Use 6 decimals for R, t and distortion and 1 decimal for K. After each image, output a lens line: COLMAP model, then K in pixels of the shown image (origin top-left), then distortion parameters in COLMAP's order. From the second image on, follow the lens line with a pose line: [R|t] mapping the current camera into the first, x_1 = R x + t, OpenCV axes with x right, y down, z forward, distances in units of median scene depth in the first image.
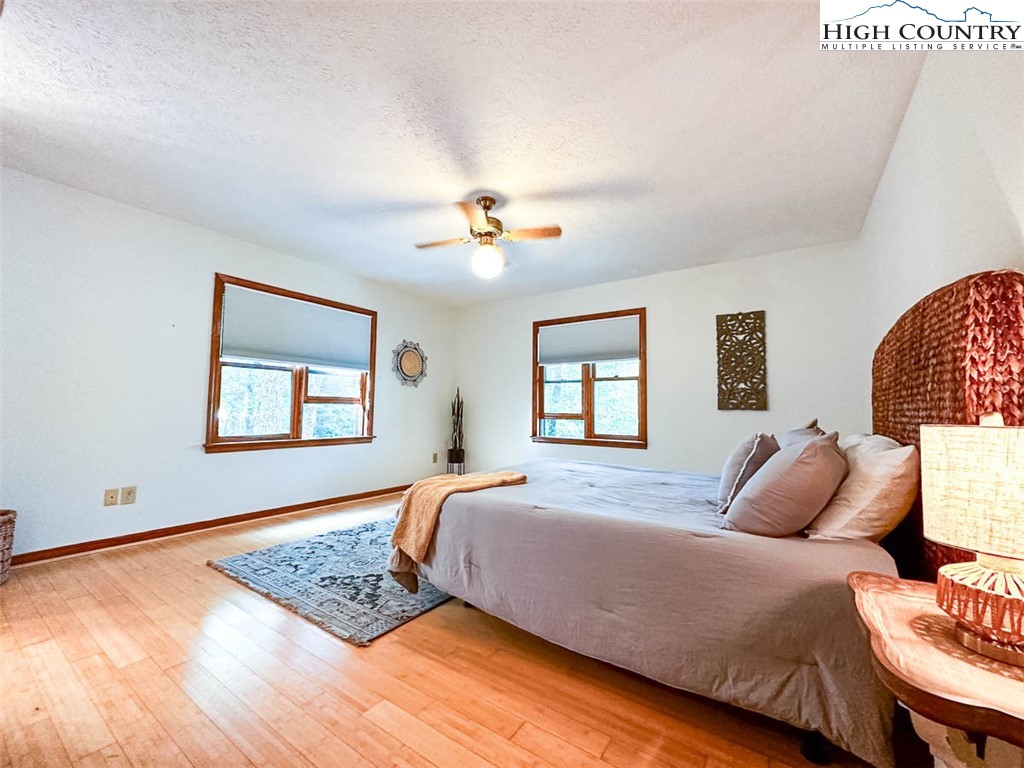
lens RADIAL K [[413.9, 0, 512.0], [0, 413.9, 384.0], [0, 0, 1]] dist [-0.001624, 0.000003]
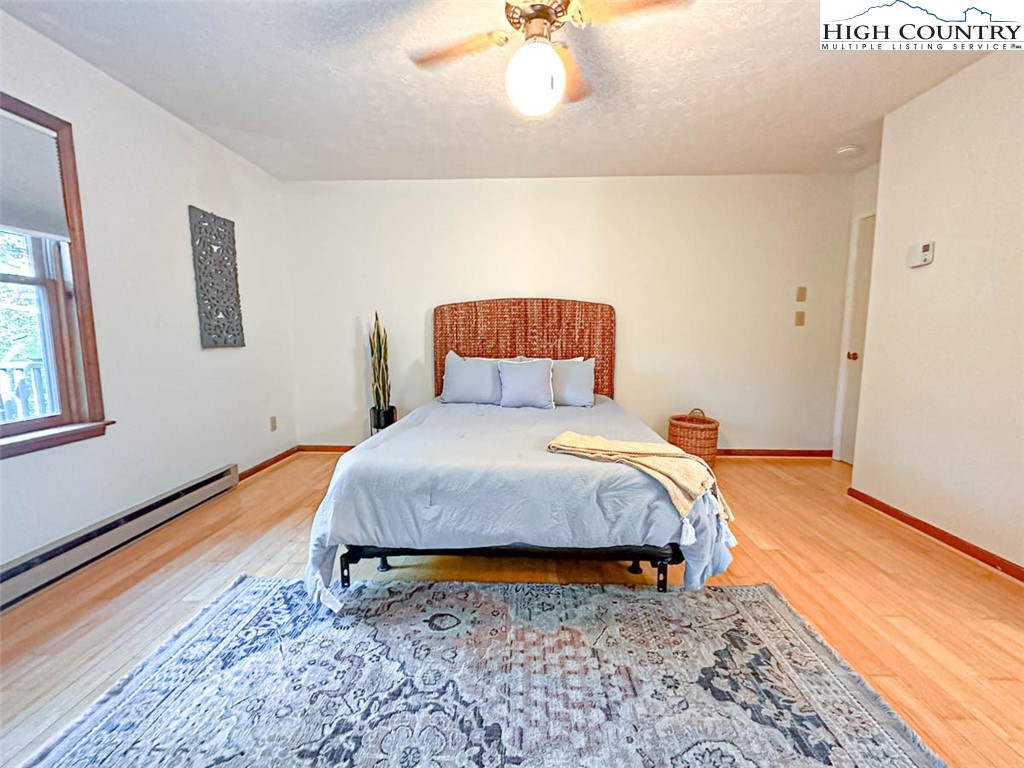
lens RADIAL K [[418.8, 0, 512.0], [0, 418.8, 384.0], [0, 0, 1]] dist [-0.002785, -0.000015]
pose [[-0.535490, -0.112860, 0.836966, -0.494293], [-0.056264, 0.993596, 0.097983, 0.031391], [-0.842665, 0.005378, -0.538411, 1.240387]]
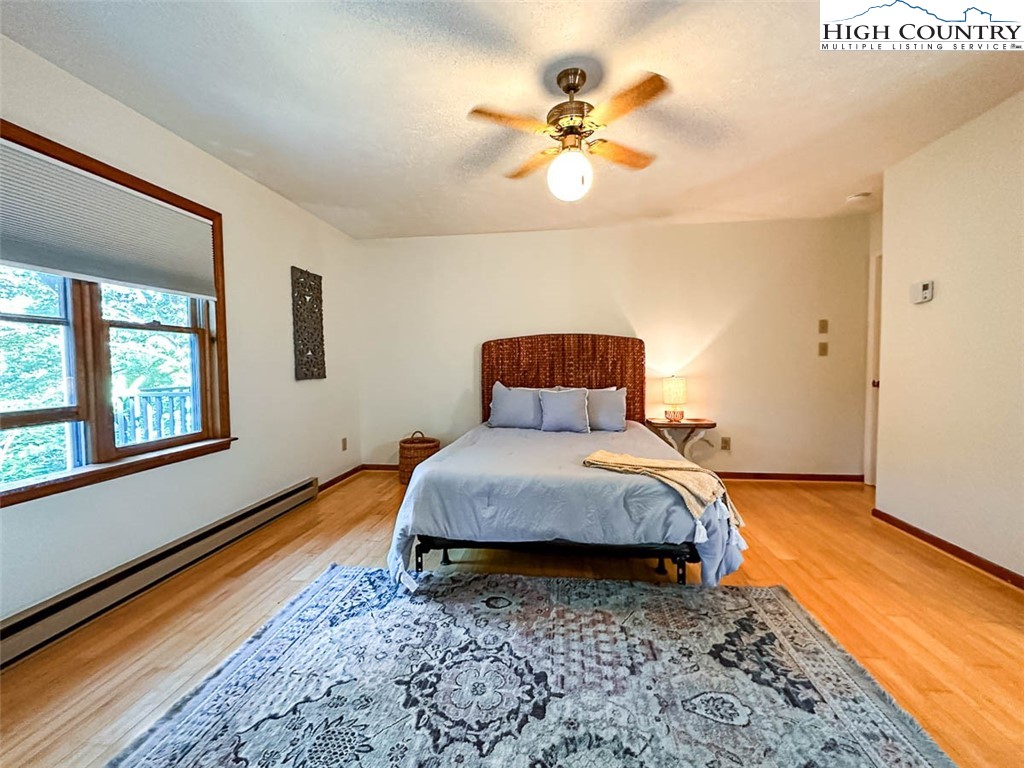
lens RADIAL K [[415.8, 0, 512.0], [0, 415.8, 384.0], [0, 0, 1]] dist [-0.002379, -0.000069]
pose [[-0.458835, -0.052862, 0.886948, -0.605178], [-0.049560, 0.998197, 0.033854, 0.026348], [-0.887138, -0.028424, -0.460628, 1.318835]]
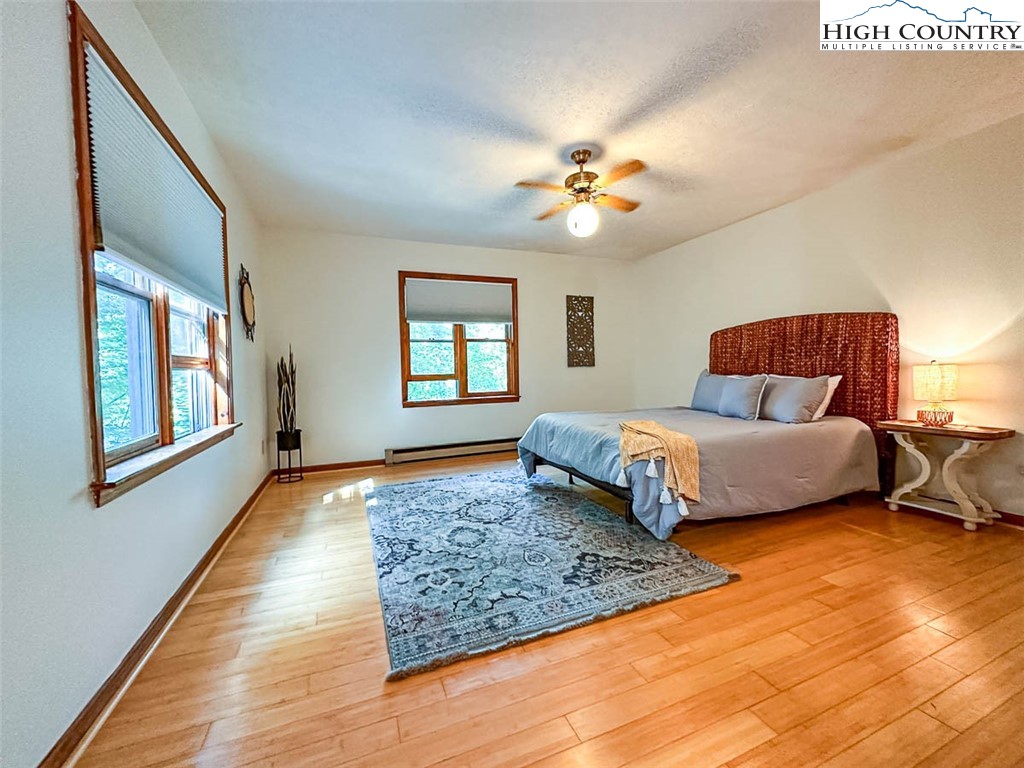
lens RADIAL K [[408.6, 0, 512.0], [0, 408.6, 384.0], [0, 0, 1]] dist [-0.001774, 0.000064]
pose [[0.553283, -0.055403, 0.831149, -0.936479], [-0.023284, 0.996367, 0.081916, 0.018742], [-0.832668, -0.064675, 0.549983, 0.549590]]
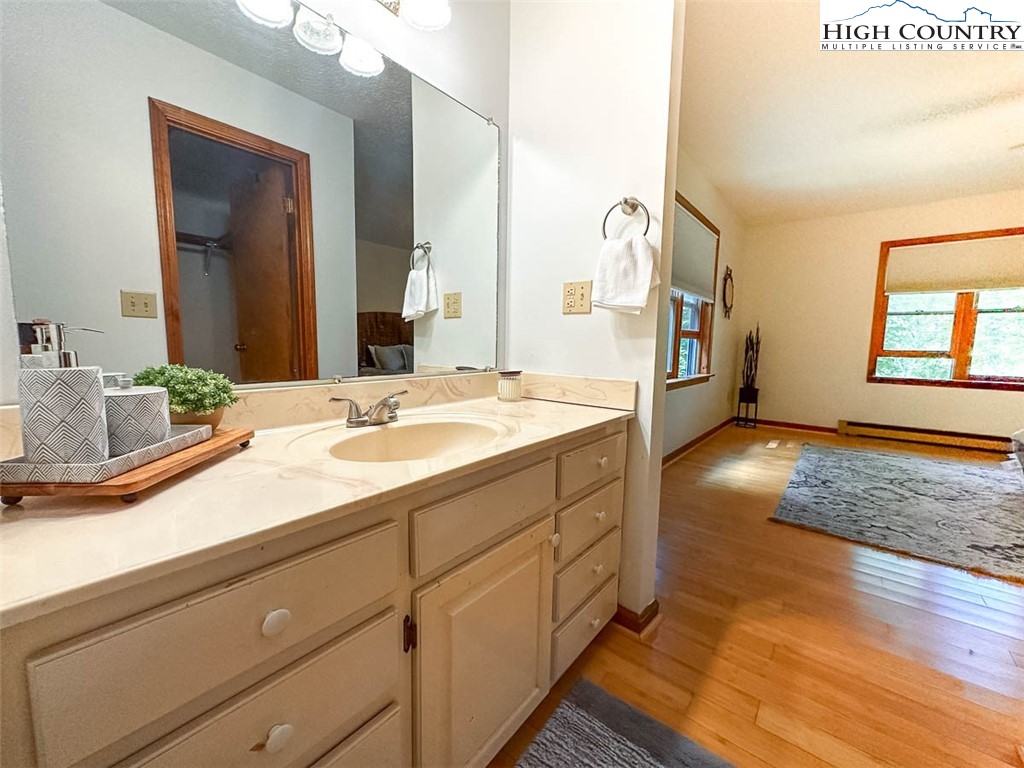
lens RADIAL K [[408.6, 0, 512.0], [0, 408.6, 384.0], [0, 0, 1]] dist [-0.001774, 0.000064]
pose [[0.996349, 0.013914, -0.084232, -1.084775], [0.000065, 0.986507, 0.163720, -0.000930], [0.085374, -0.163128, 0.982904, 0.119176]]
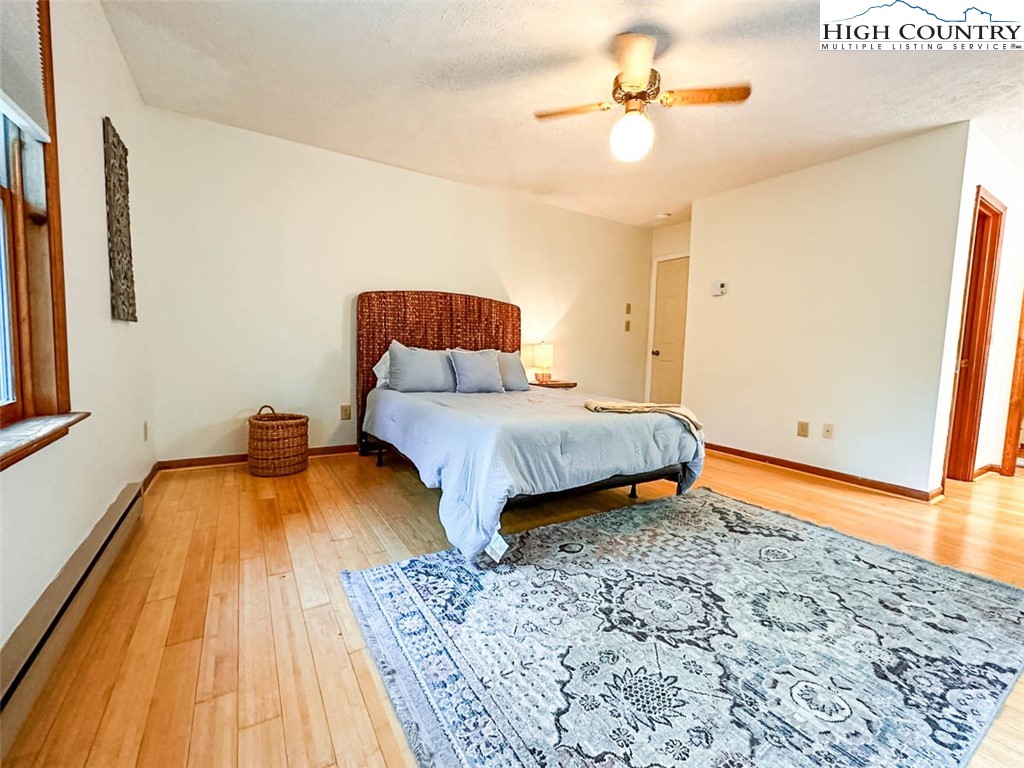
lens RADIAL K [[434.9, 0, 512.0], [0, 434.9, 384.0], [0, 0, 1]] dist [-0.003630, 0.000649]
pose [[-0.914670, -0.075535, 0.397080, -0.192879], [-0.066381, 0.997117, 0.036771, 0.117455], [-0.398713, 0.007274, -0.917047, 1.698573]]
